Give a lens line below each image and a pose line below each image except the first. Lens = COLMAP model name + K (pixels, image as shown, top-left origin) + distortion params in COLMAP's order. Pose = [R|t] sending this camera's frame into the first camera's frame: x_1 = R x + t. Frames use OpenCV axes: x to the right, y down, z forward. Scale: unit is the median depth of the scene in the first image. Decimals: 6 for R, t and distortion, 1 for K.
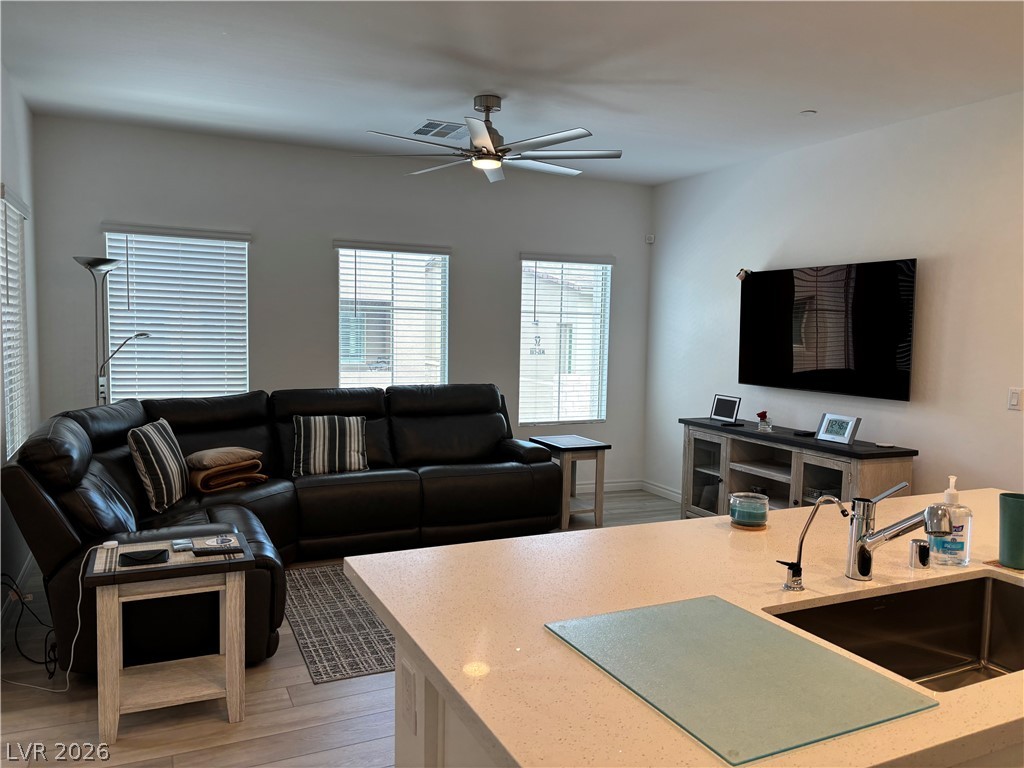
lens RADIAL K [[775.8, 0, 514.4], [0, 775.8, 386.4], [0, 0, 1]] dist [0.033986, -0.035347]
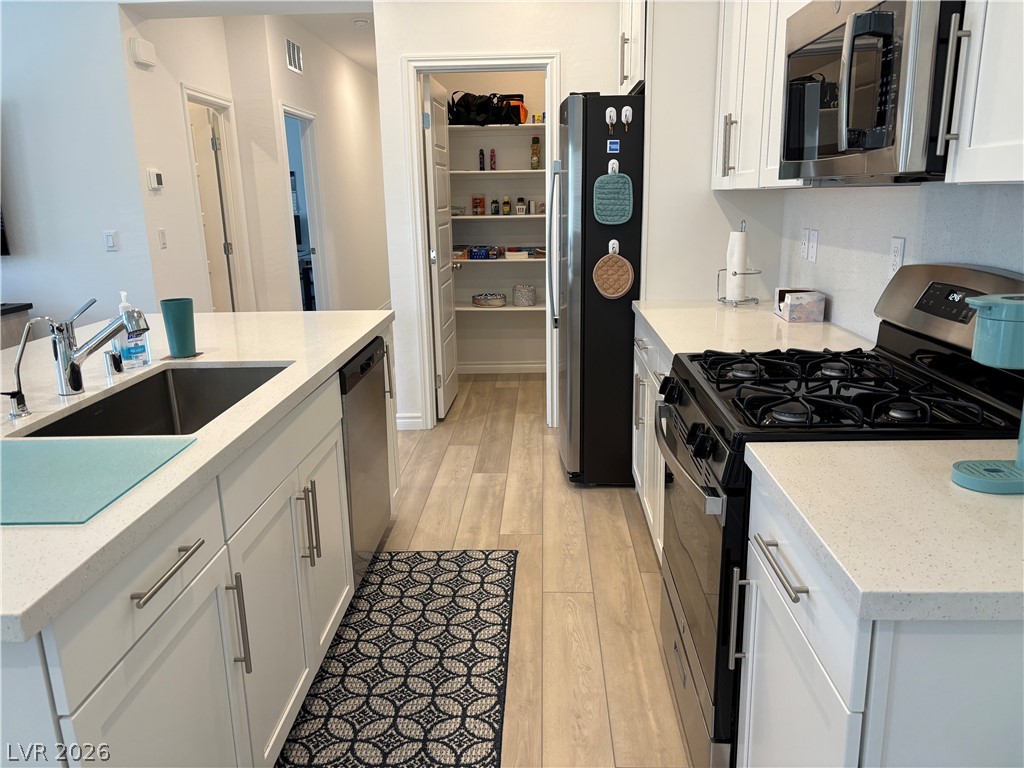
lens RADIAL K [[775.8, 0, 514.4], [0, 775.8, 386.4], [0, 0, 1]] dist [0.033986, -0.035347]
pose [[0.460040, -0.247611, 0.852674, -0.201547], [0.100605, 0.968680, 0.227019, 0.048211], [-0.882180, -0.018655, 0.470542, -0.060651]]
